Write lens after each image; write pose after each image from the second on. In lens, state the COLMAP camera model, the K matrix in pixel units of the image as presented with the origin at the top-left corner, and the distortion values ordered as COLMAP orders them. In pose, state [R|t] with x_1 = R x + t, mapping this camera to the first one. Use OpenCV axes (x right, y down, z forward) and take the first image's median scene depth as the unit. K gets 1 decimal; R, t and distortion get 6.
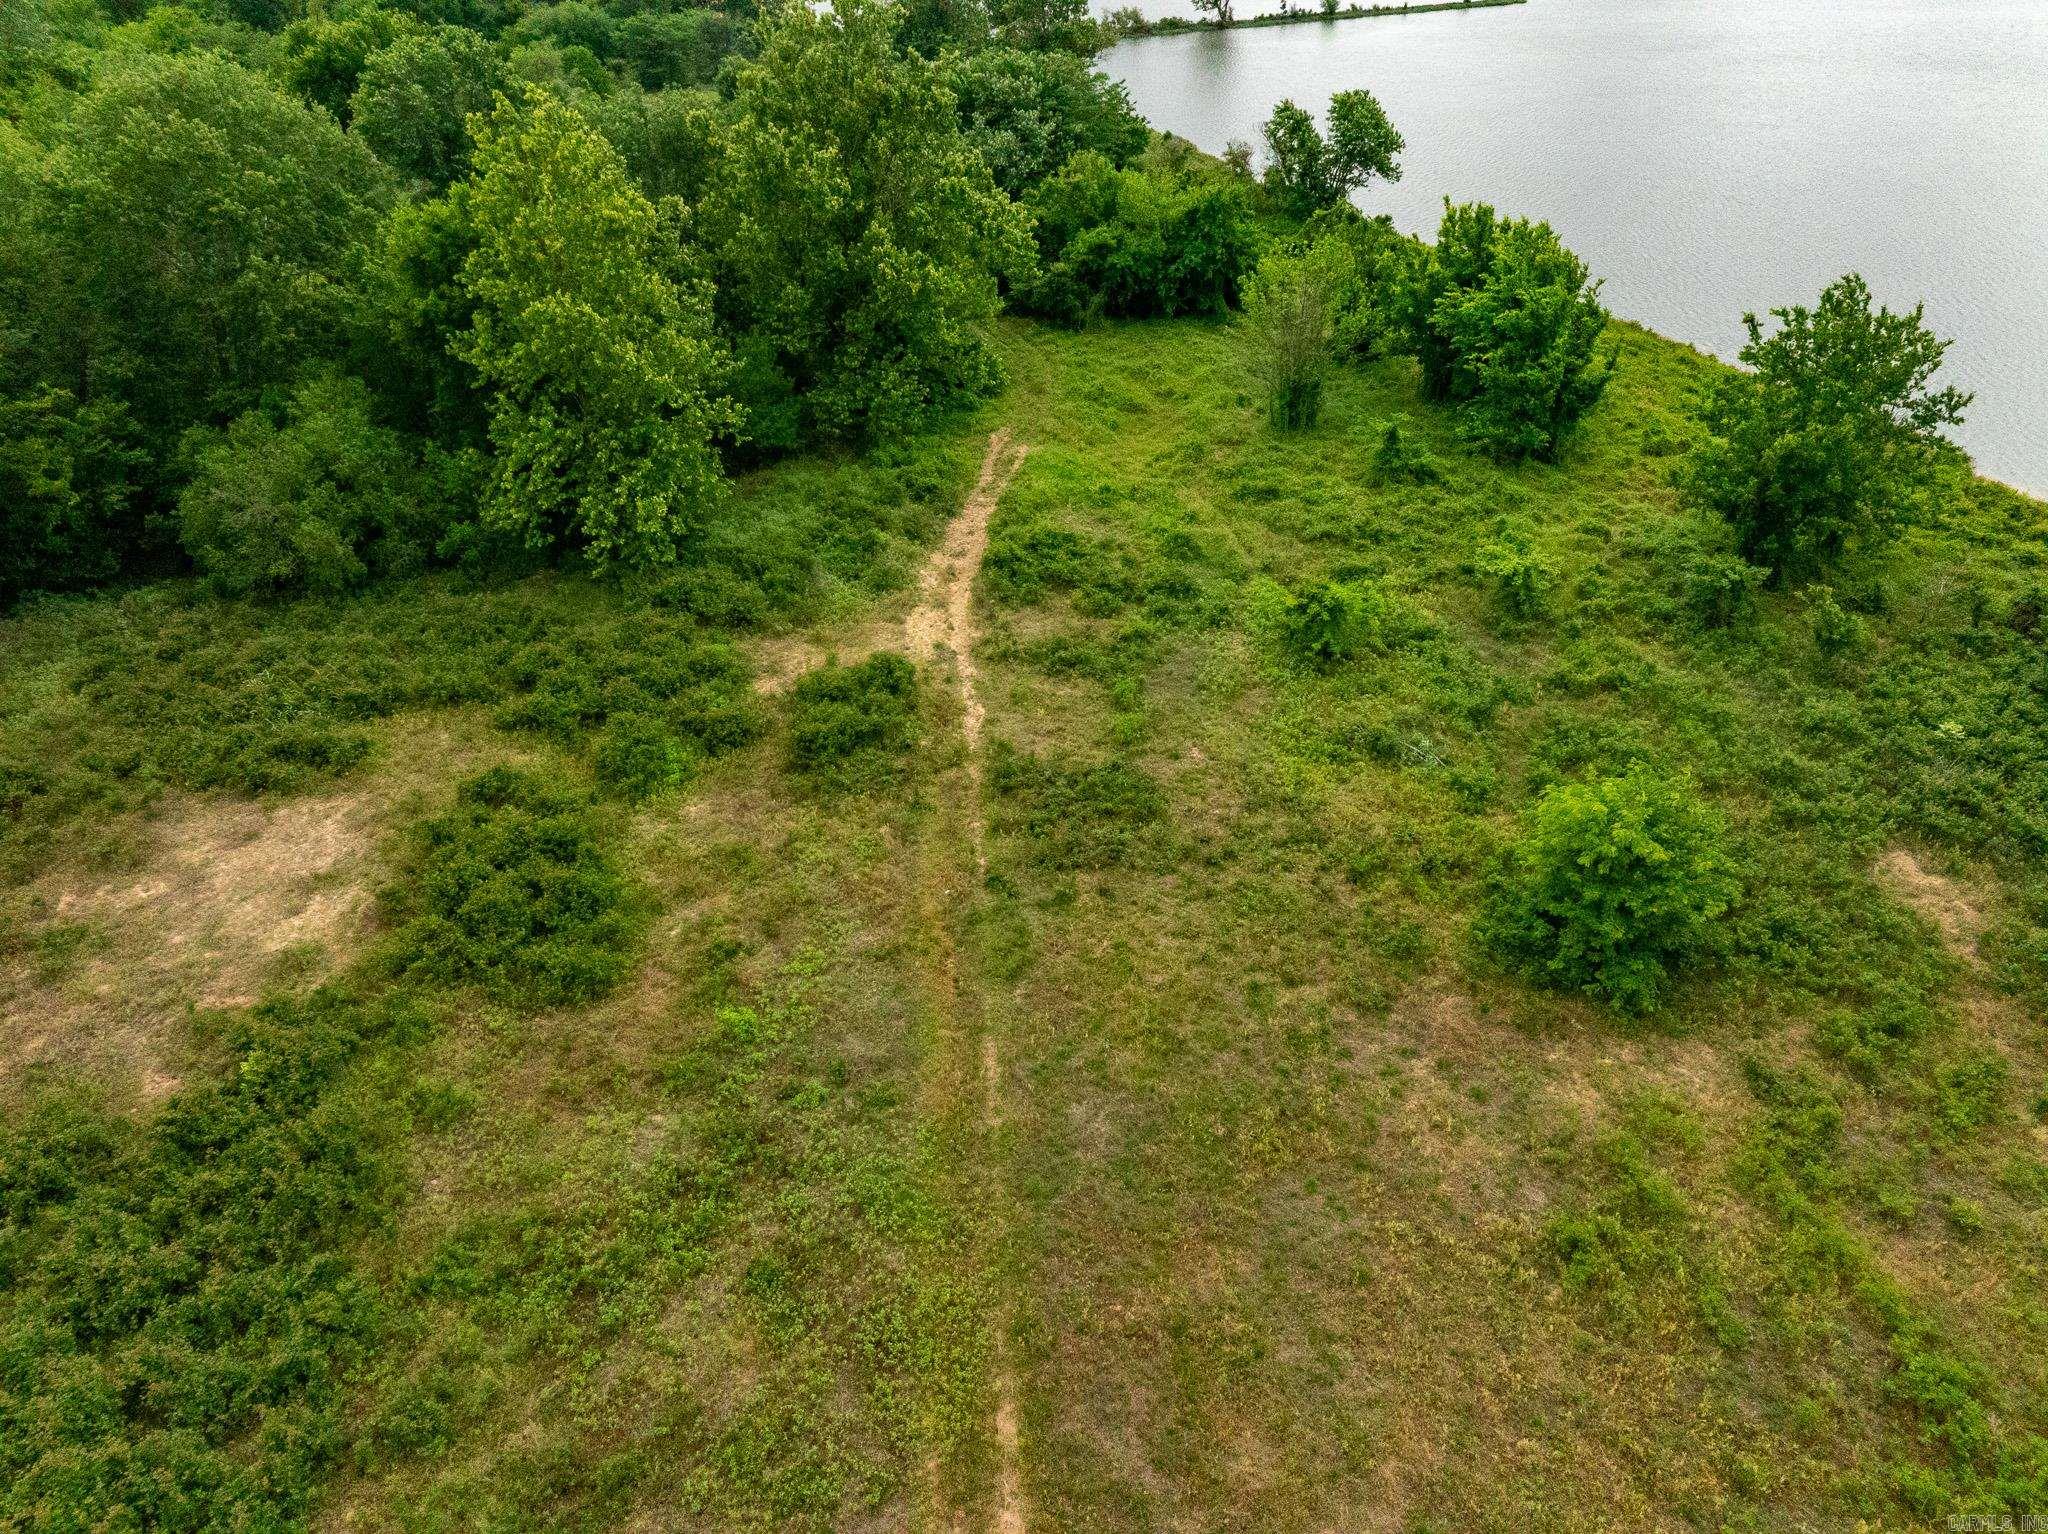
lens RADIAL K [[1435.1, 0, 1015.9], [0, 1435.1, 766.8], [0, 0, 1]] dist [-0.049868, 0.020625]
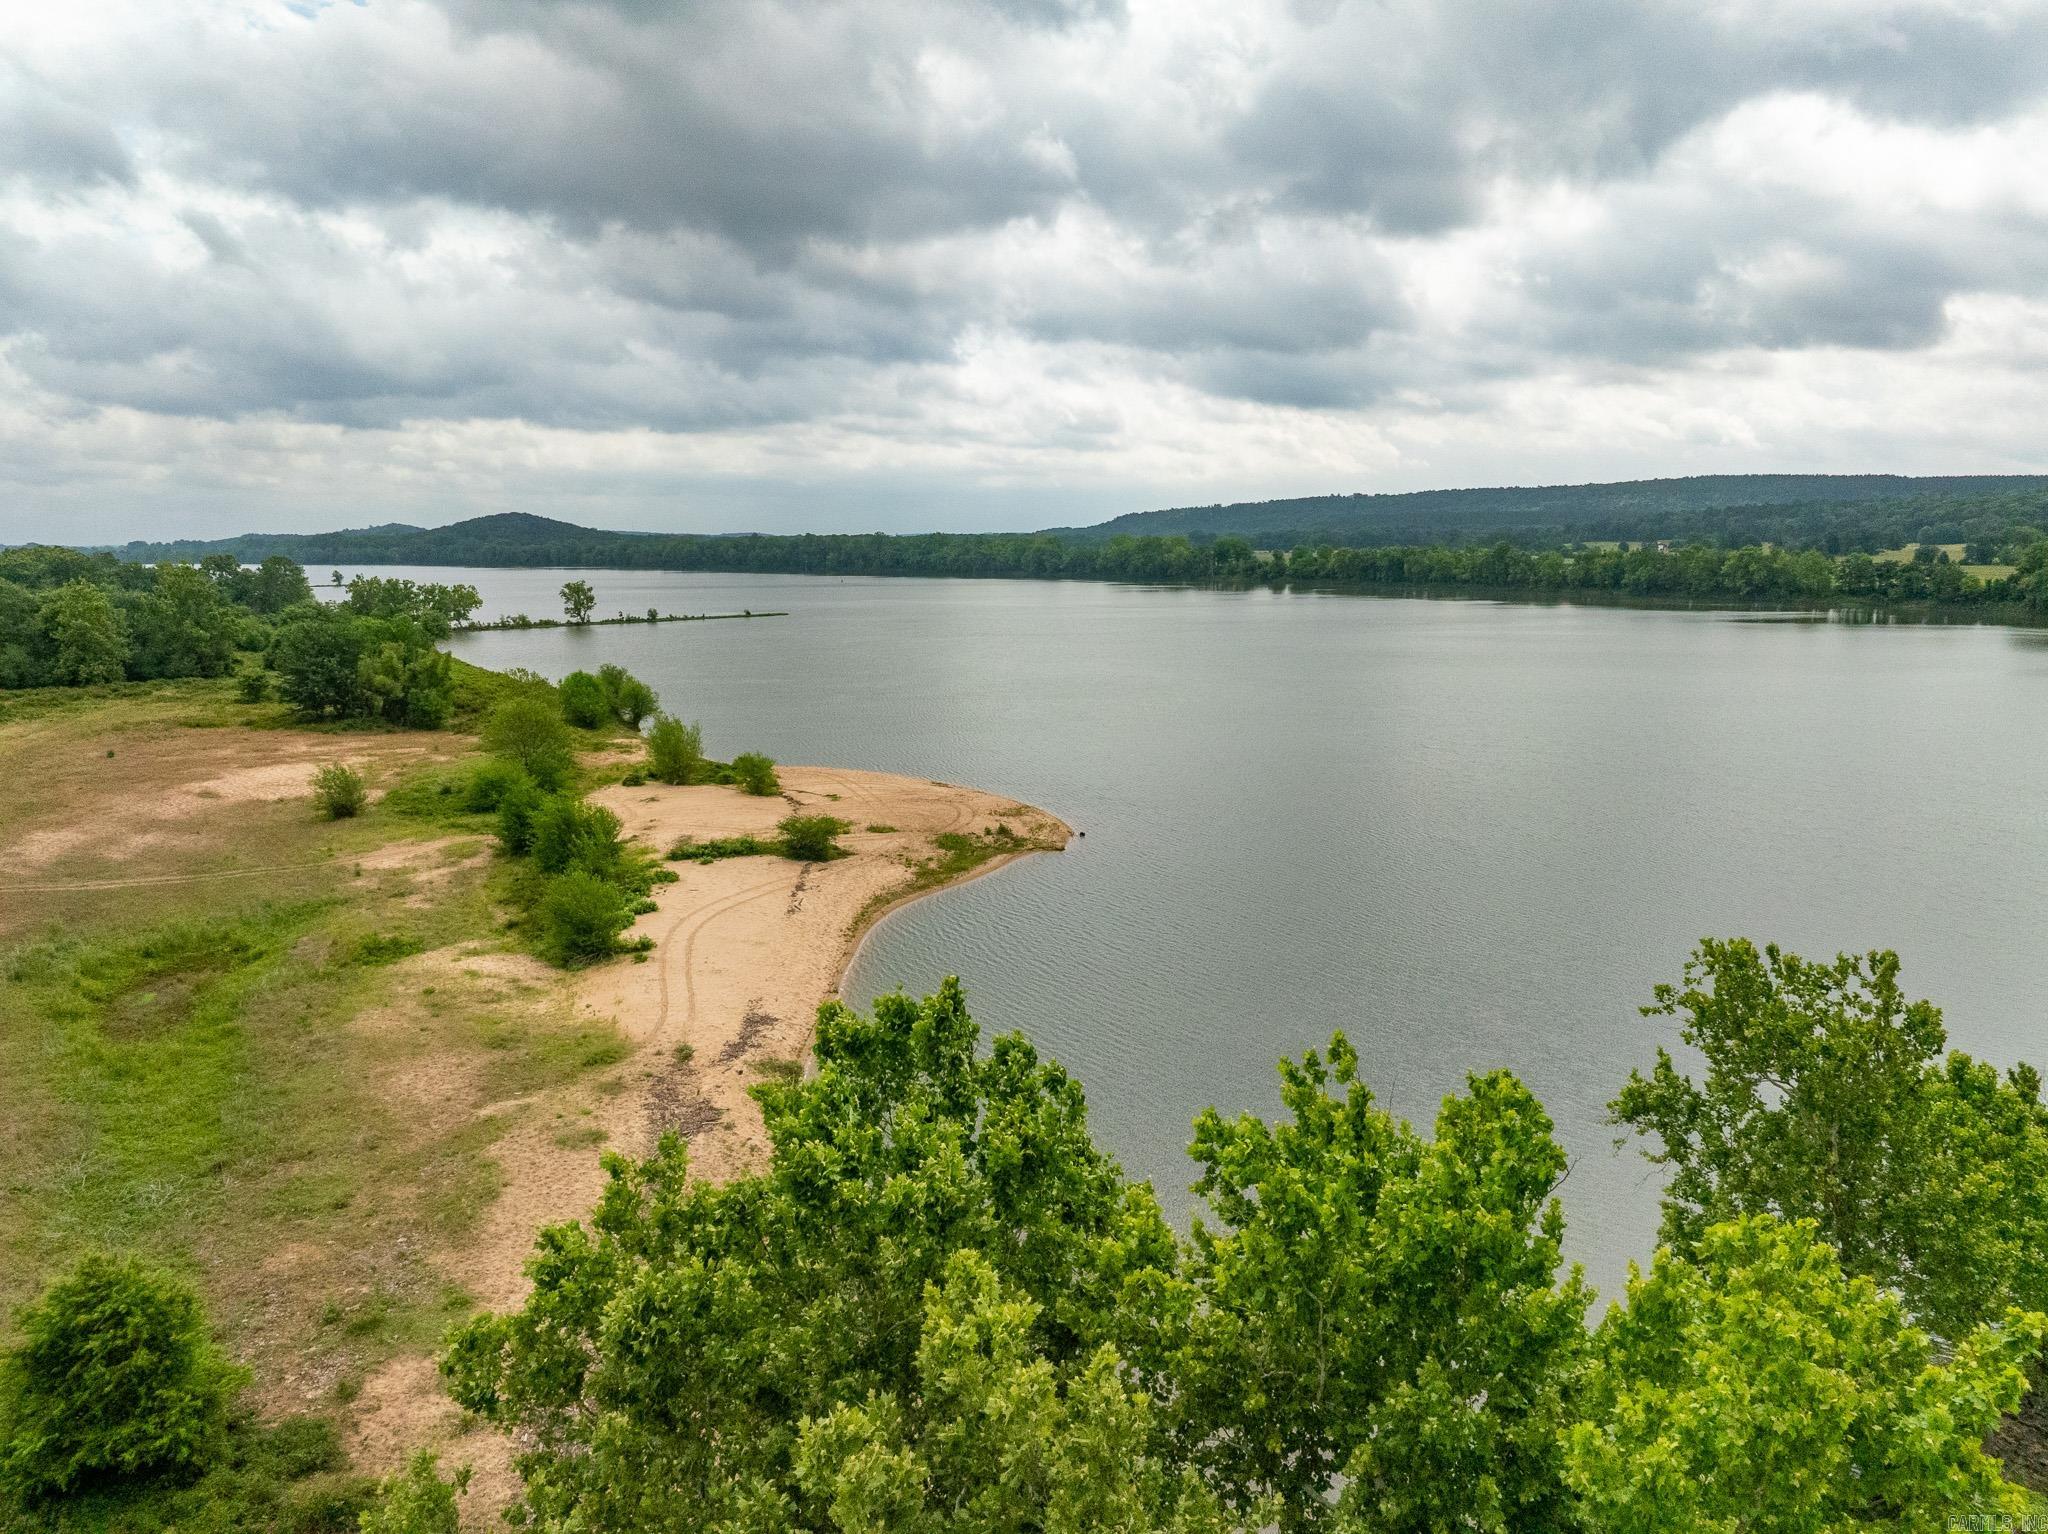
lens RADIAL K [[1435.1, 0, 1006.9], [0, 1435.1, 749.6], [0, 0, 1]] dist [-0.049868, 0.020625]
pose [[0.975635, -0.016532, 0.218775, 1.349302], [0.106367, 0.907774, -0.405750, 1.882294], [-0.191891, 0.419134, 0.887414, -2.893705]]
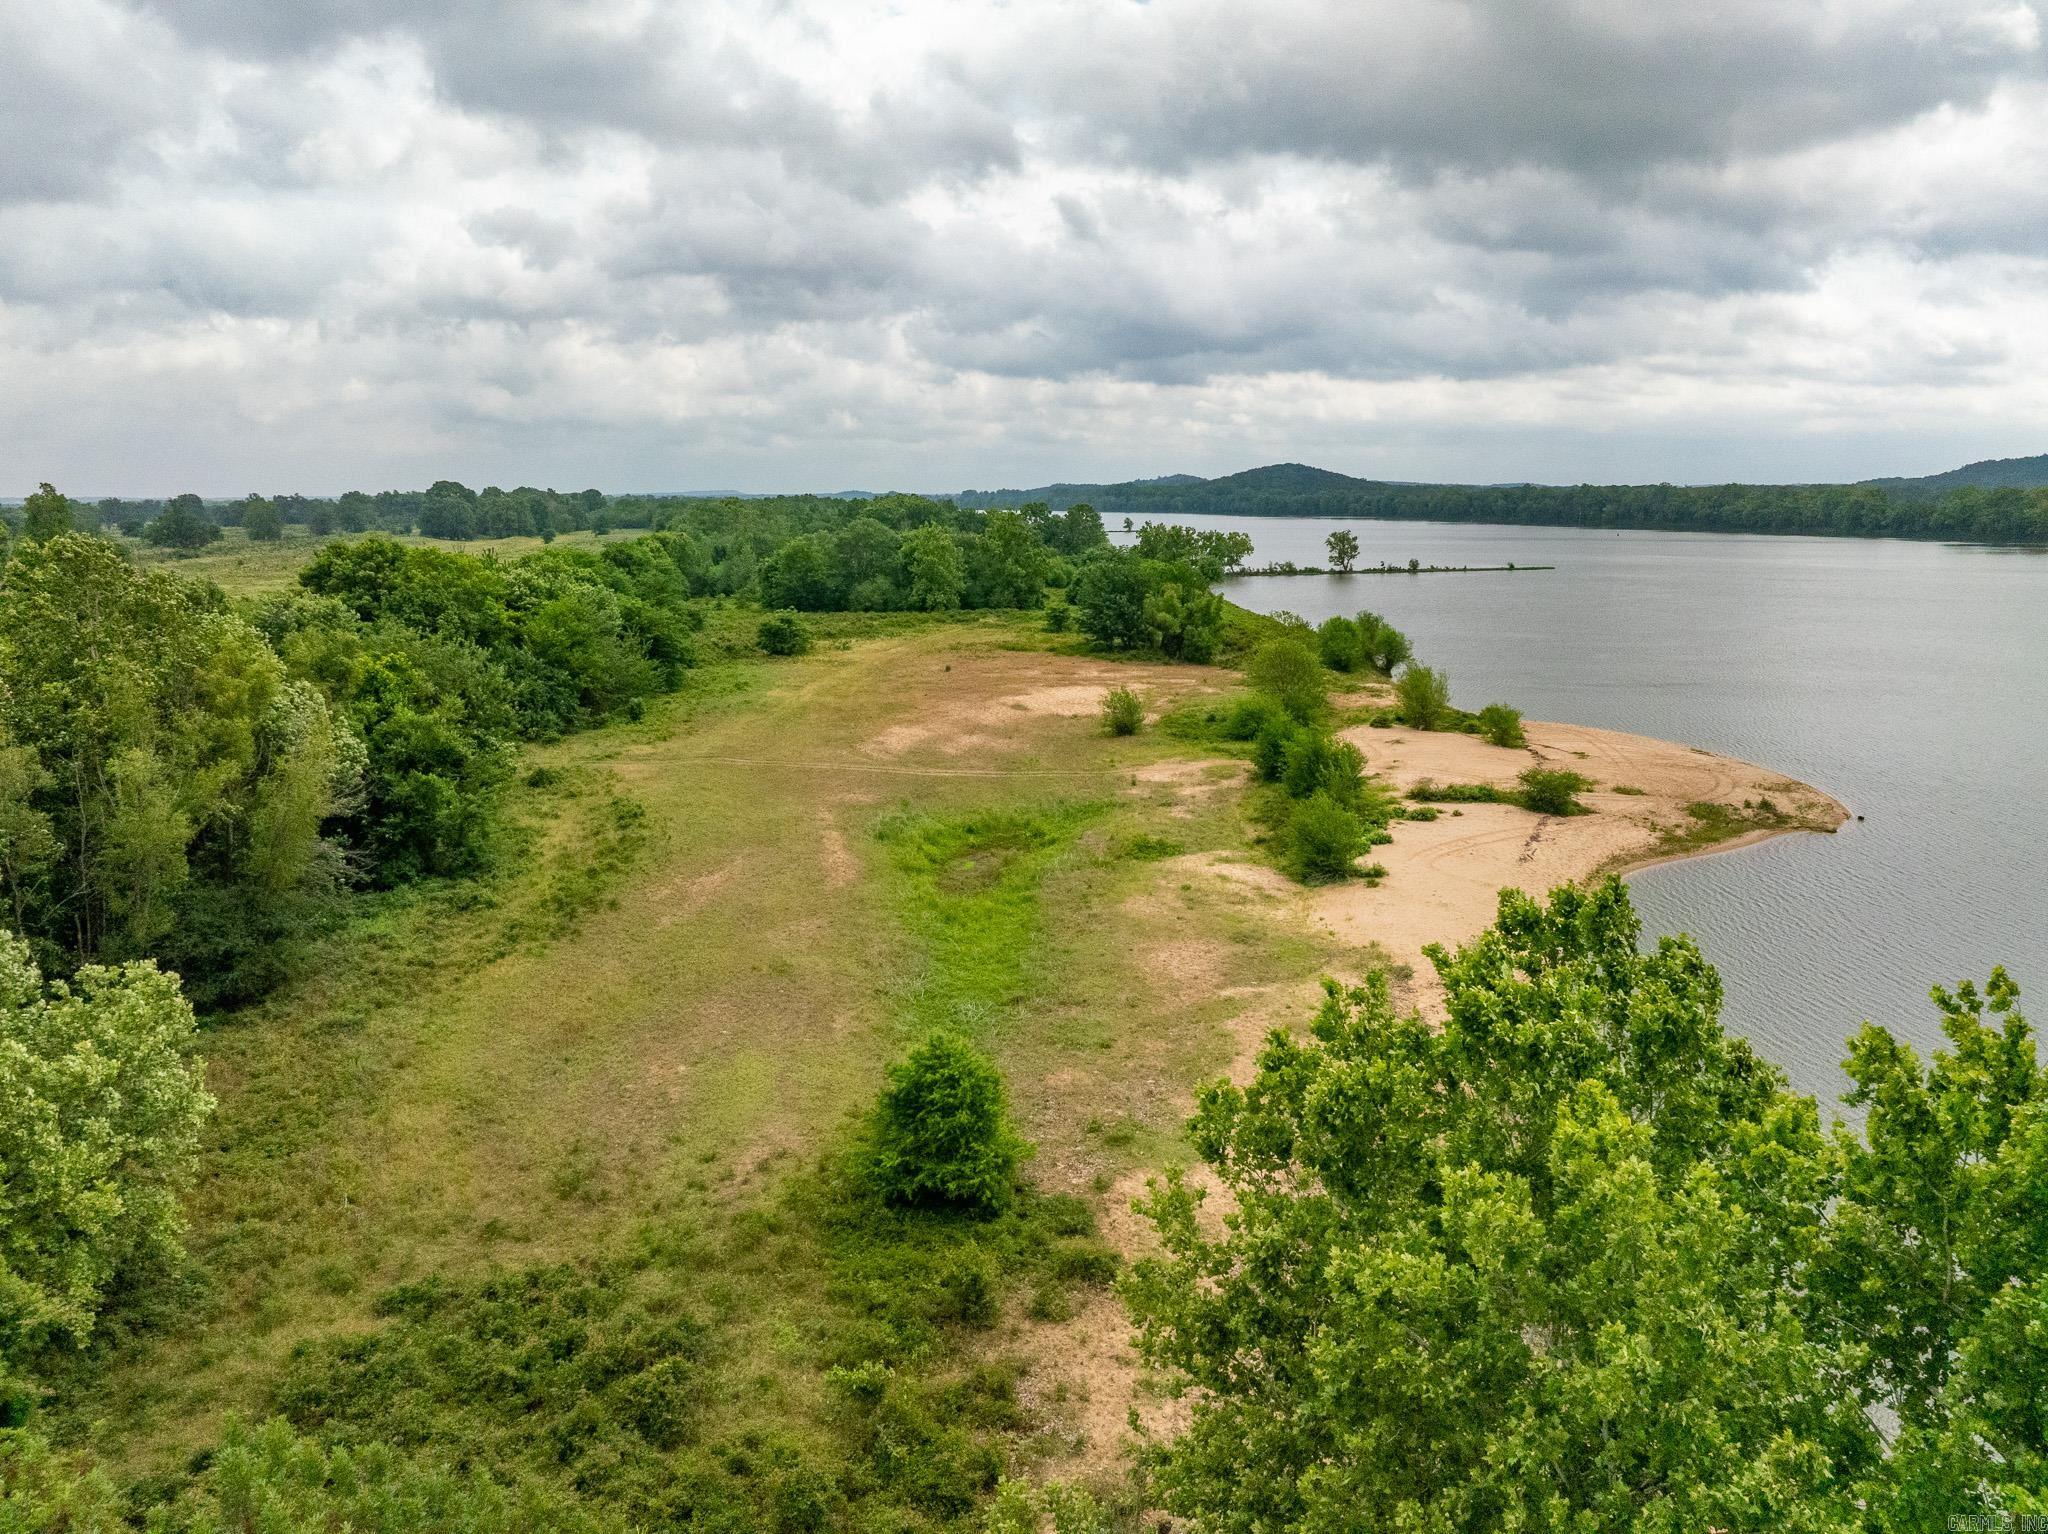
lens RADIAL K [[1435.1, 0, 1026.5], [0, 1435.1, 744.4], [0, 0, 1]] dist [-0.049868, 0.020625]
pose [[0.959380, 0.061355, -0.275365, 1.361637], [-0.162963, 0.917276, -0.363385, 1.951919], [0.230290, 0.393498, 0.890014, -3.008361]]
